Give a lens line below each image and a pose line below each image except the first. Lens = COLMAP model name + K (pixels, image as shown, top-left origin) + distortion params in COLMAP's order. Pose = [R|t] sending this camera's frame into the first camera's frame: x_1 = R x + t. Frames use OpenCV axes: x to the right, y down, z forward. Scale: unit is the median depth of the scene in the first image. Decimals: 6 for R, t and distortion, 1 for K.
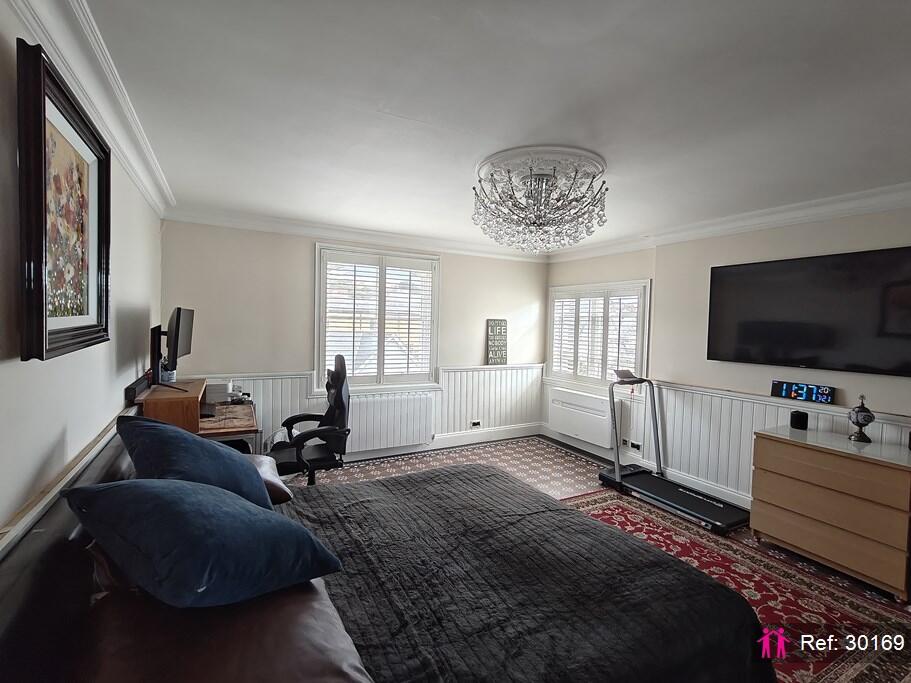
lens RADIAL K [[426.3, 0, 457.0], [0, 426.3, 340.9], [0, 0, 1]] dist [0.006063, 0.003873]
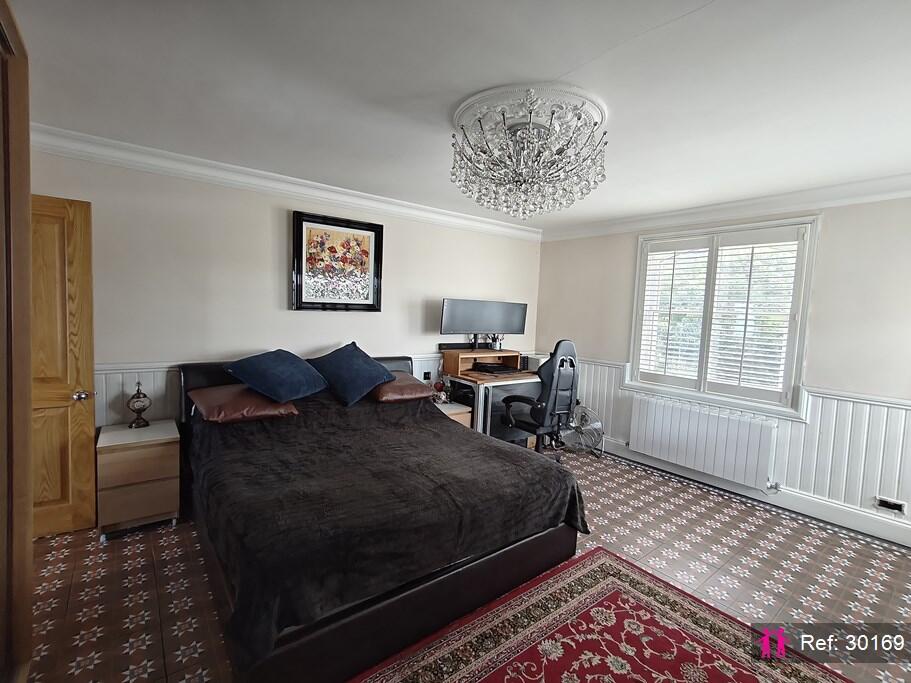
lens RADIAL K [[426.3, 0, 455.9], [0, 426.3, 339.2], [0, 0, 1]] dist [0.006063, 0.003873]
pose [[0.153829, 0.039949, -0.987290, 0.558205], [-0.087763, 0.995786, 0.026619, 0.020744], [0.984192, 0.082552, 0.156687, 0.399353]]
